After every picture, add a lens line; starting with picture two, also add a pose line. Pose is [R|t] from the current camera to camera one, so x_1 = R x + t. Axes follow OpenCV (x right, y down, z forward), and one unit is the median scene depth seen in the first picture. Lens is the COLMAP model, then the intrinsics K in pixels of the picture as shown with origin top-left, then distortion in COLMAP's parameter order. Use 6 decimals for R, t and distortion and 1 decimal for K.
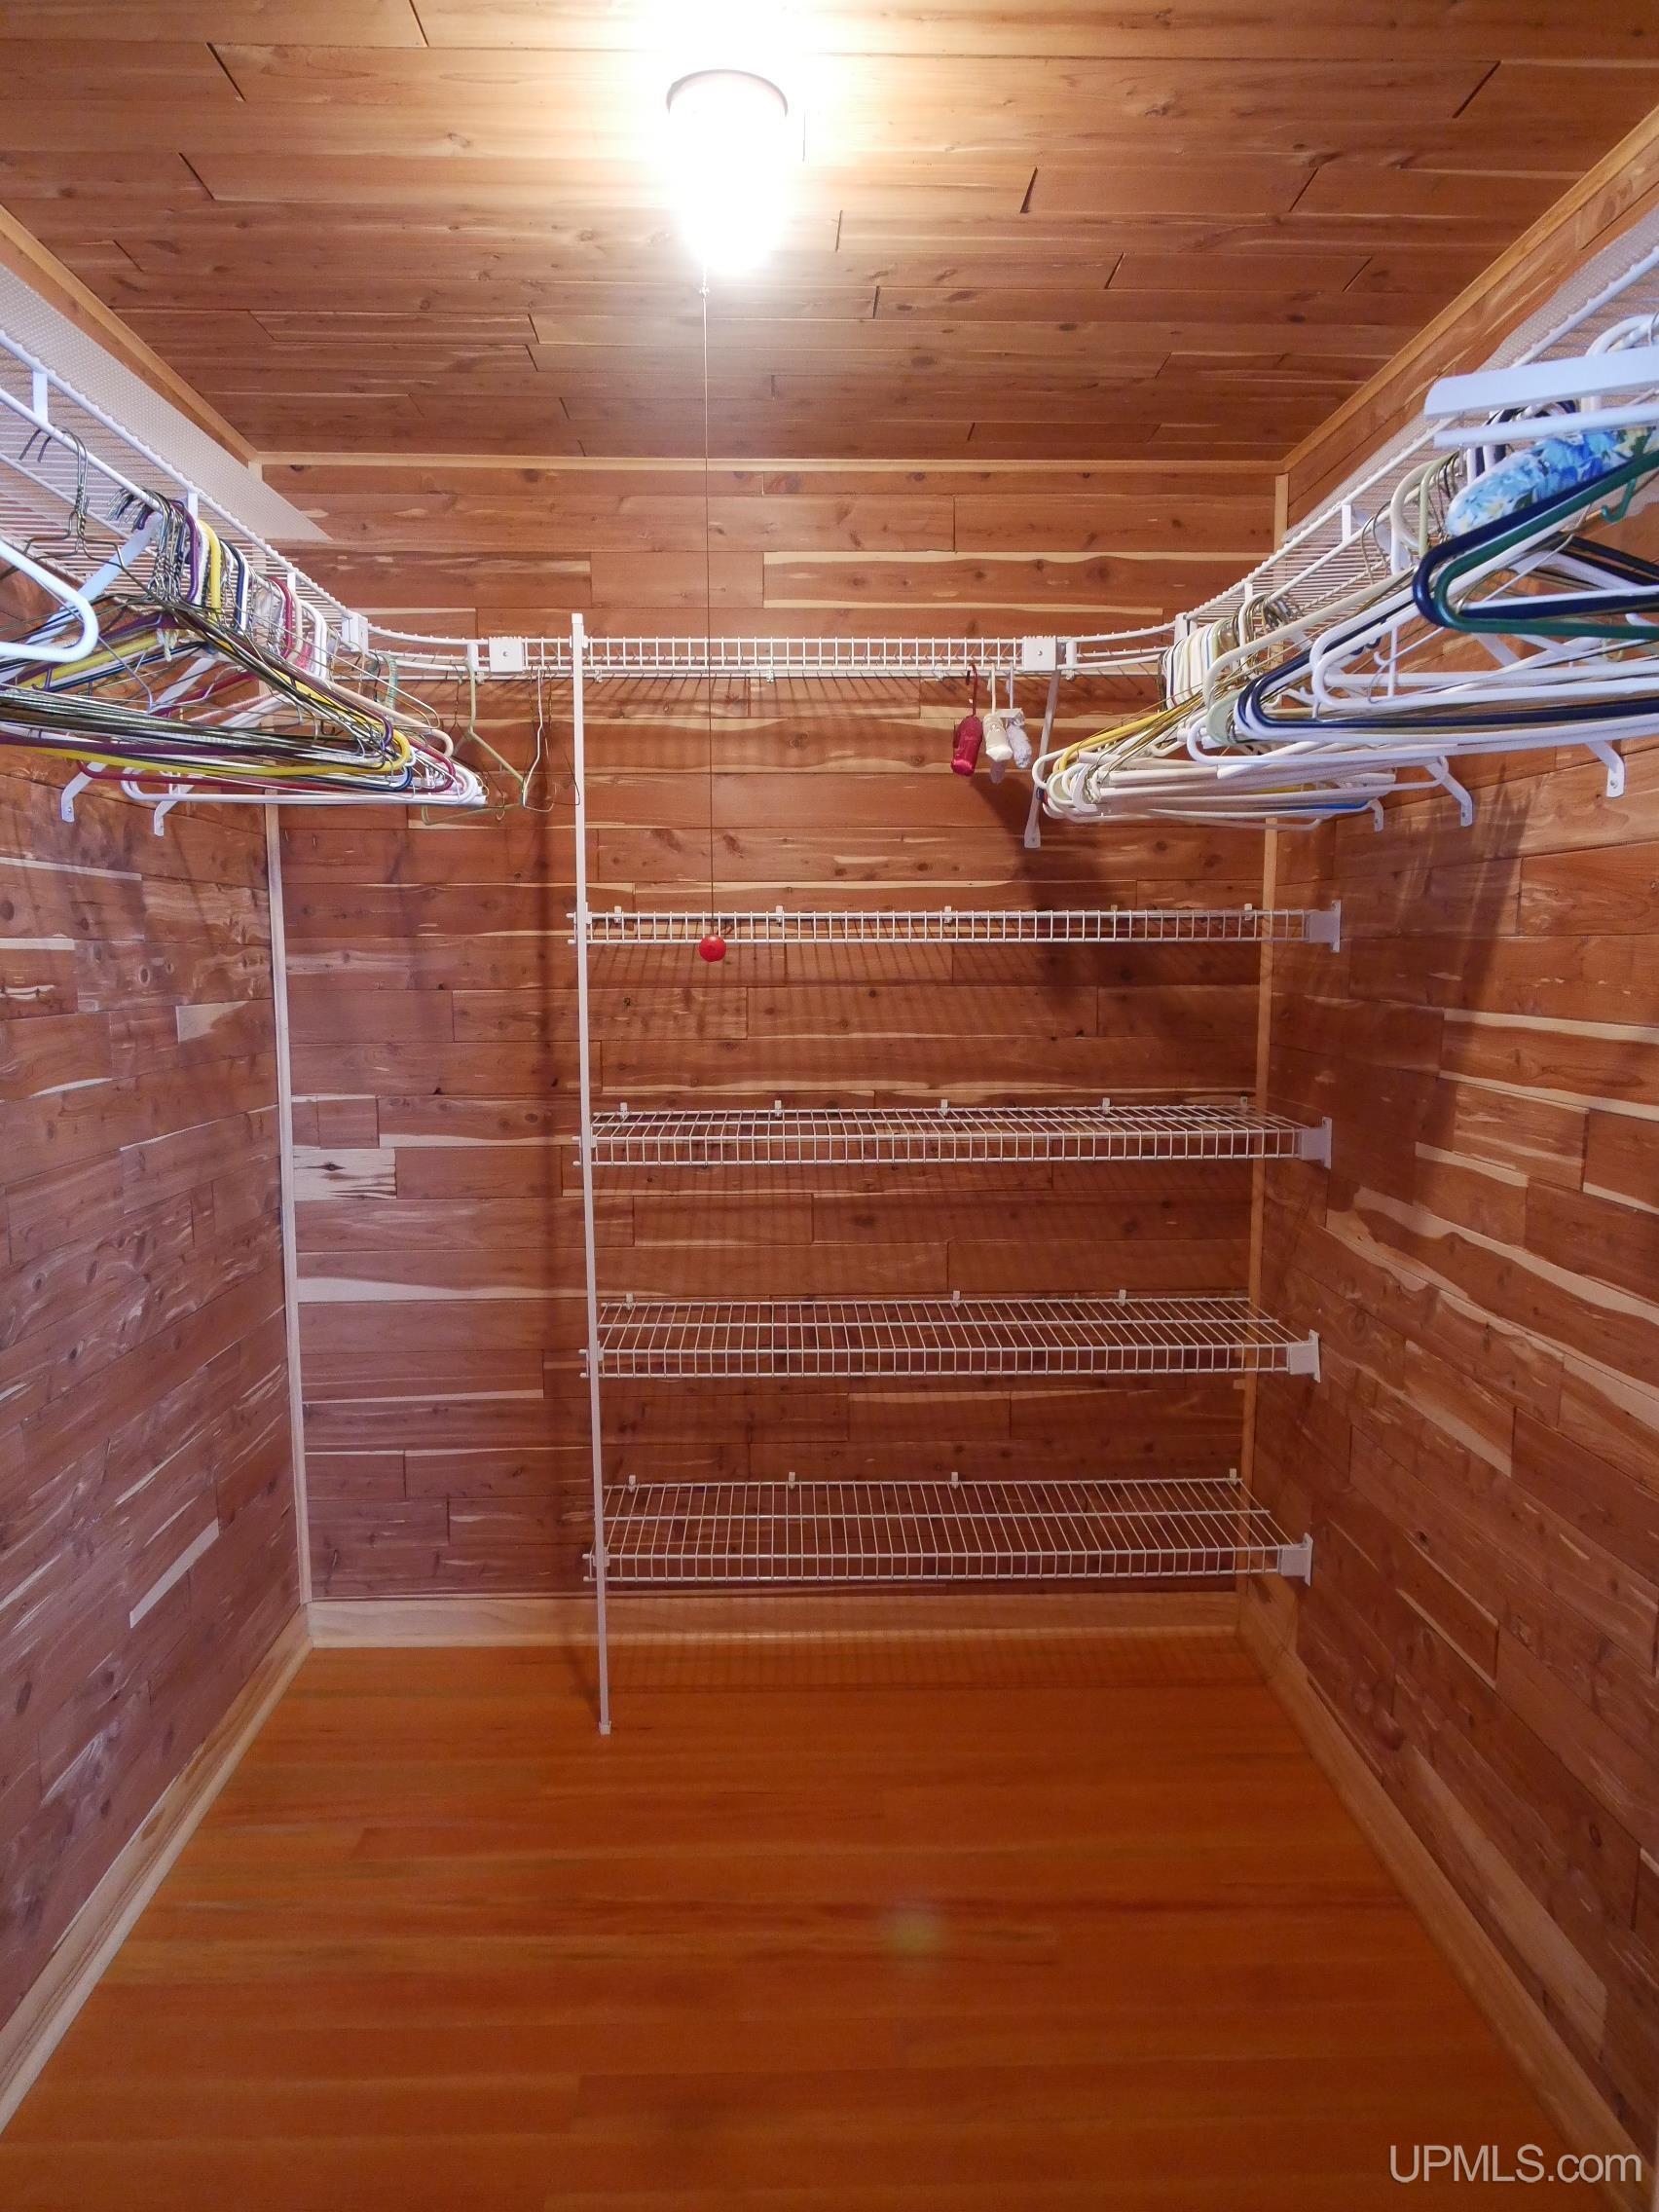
lens RADIAL K [[1384.1, 0, 831.4], [0, 1384.1, 1111.5], [0, 0, 1]] dist [0.009215, 0.001372]
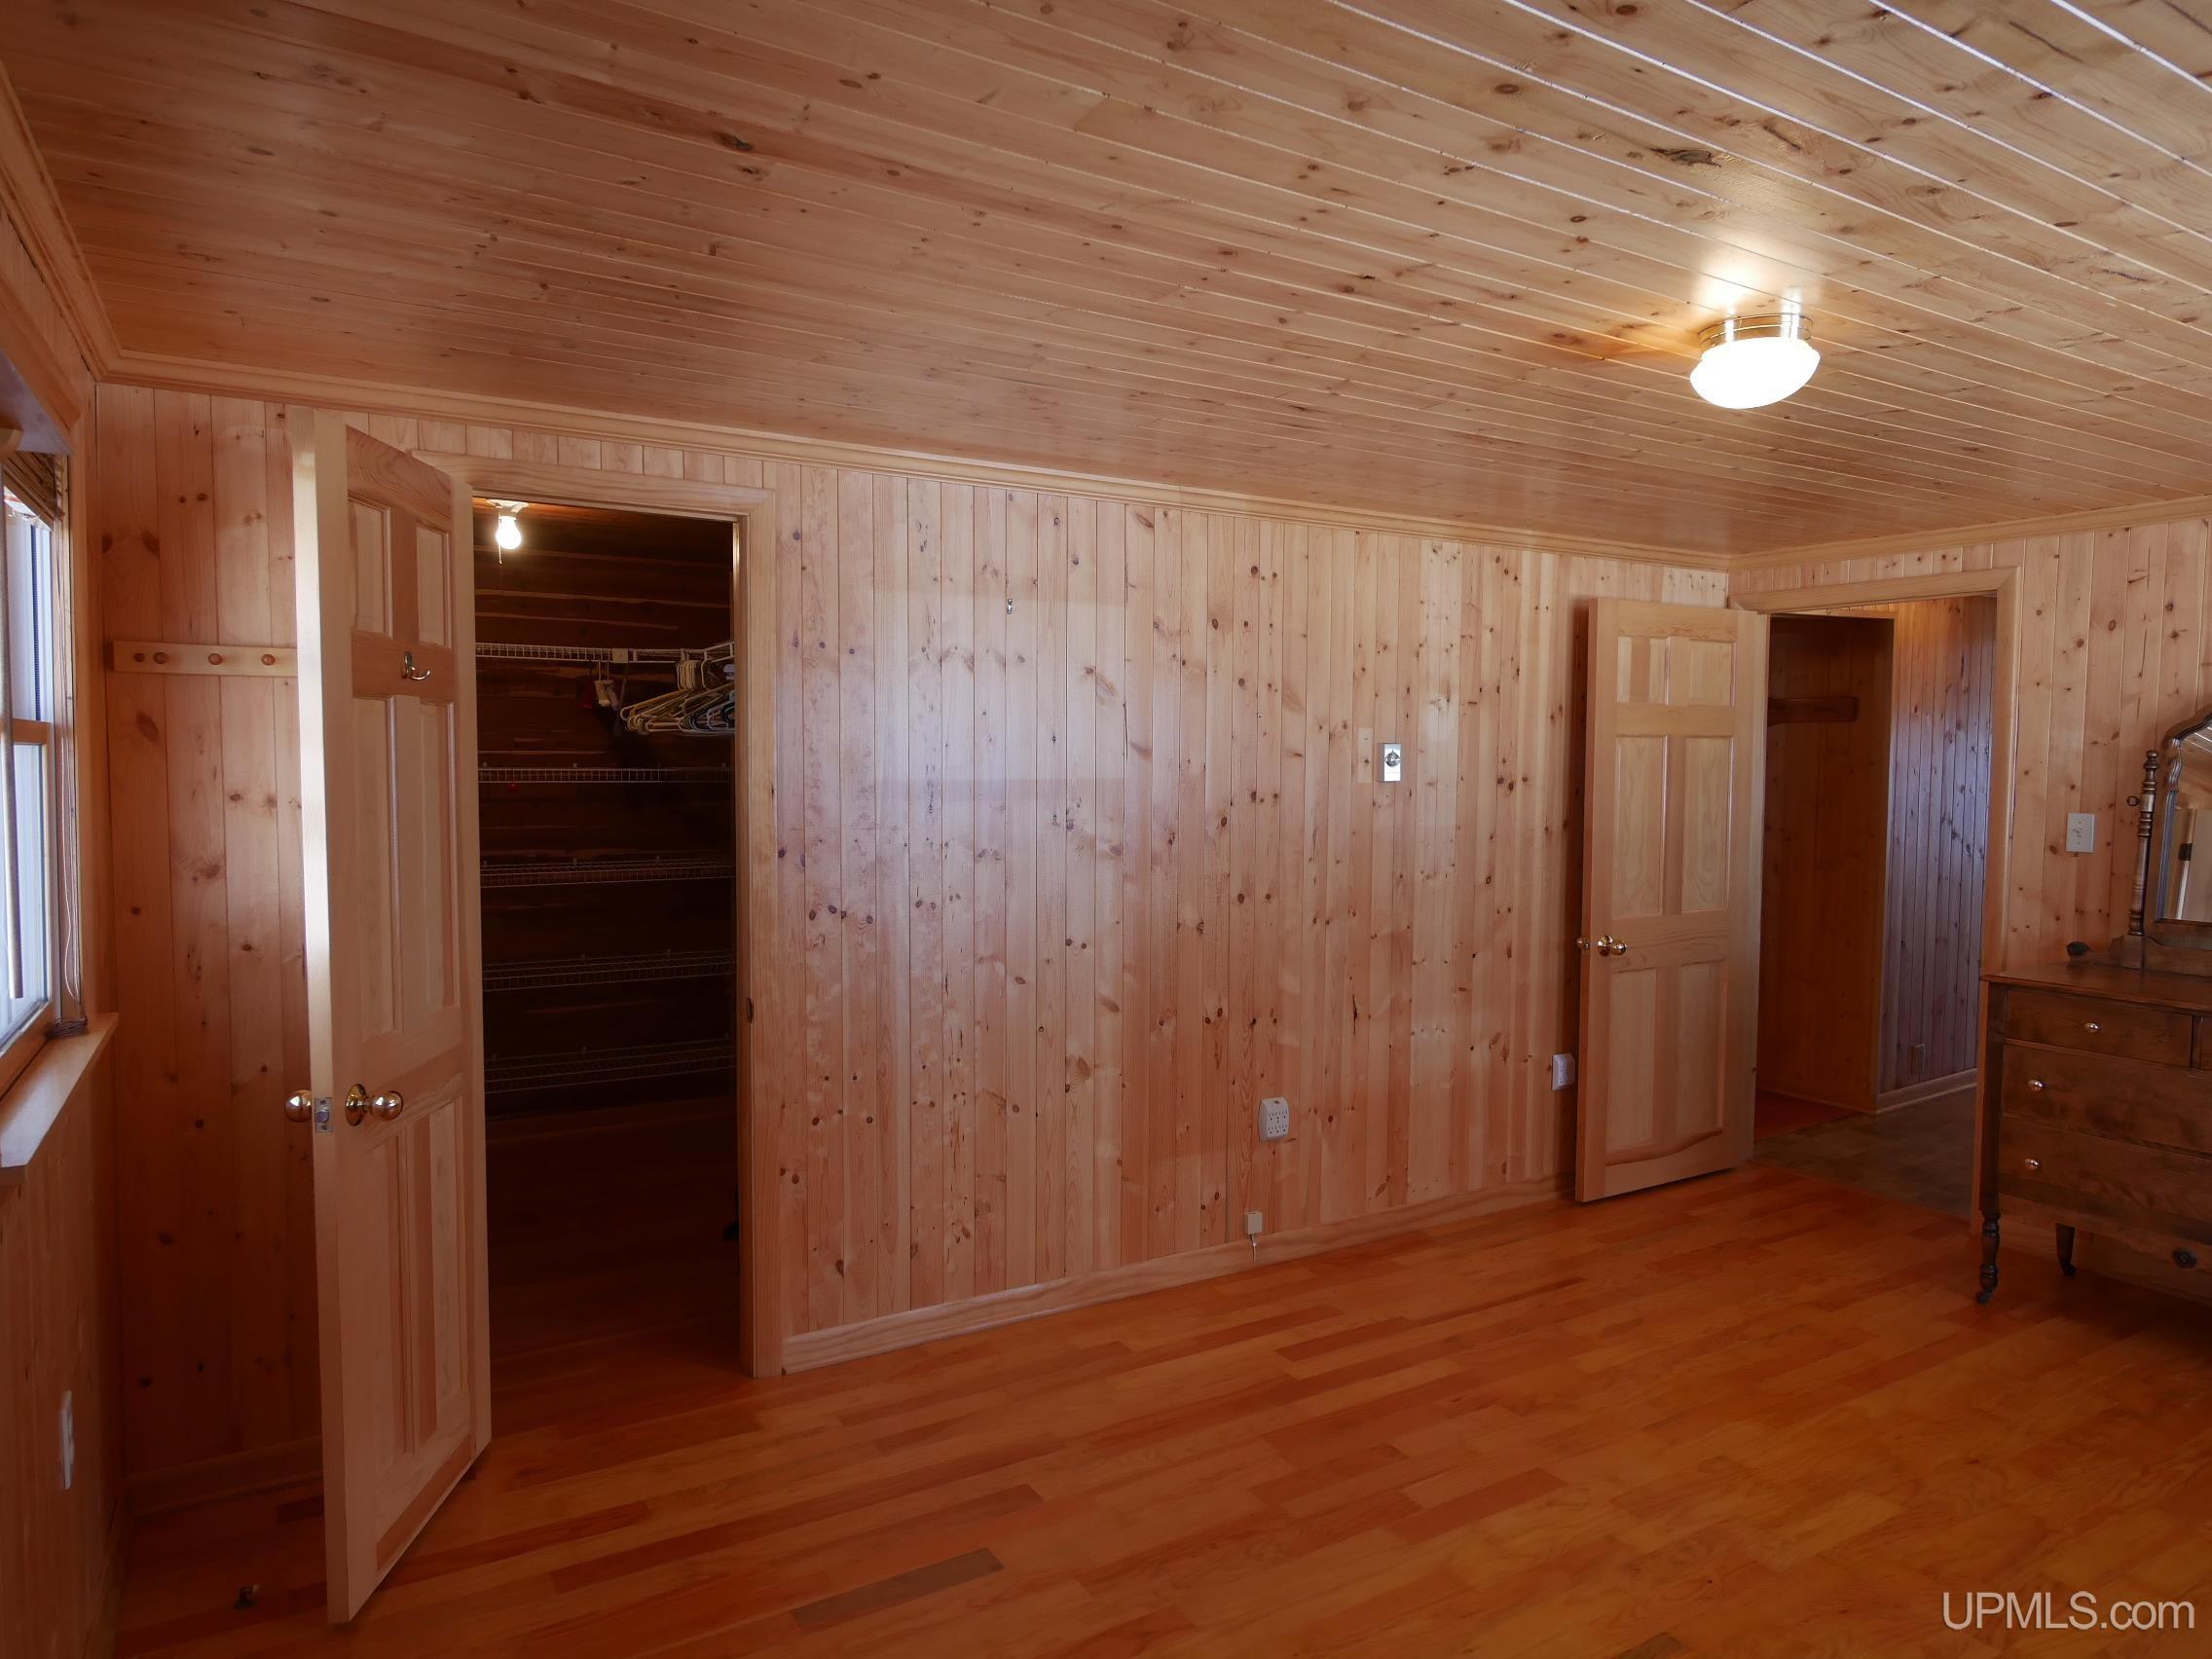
lens RADIAL K [[1384.1, 0, 1118.7], [0, 1384.1, 836.1], [0, 0, 1]] dist [0.009215, 0.001372]
pose [[0.873832, -0.010692, 0.486110, -0.214117], [0.043800, 0.997425, -0.056795, 0.111630], [-0.484251, 0.070921, 0.872050, -1.188497]]
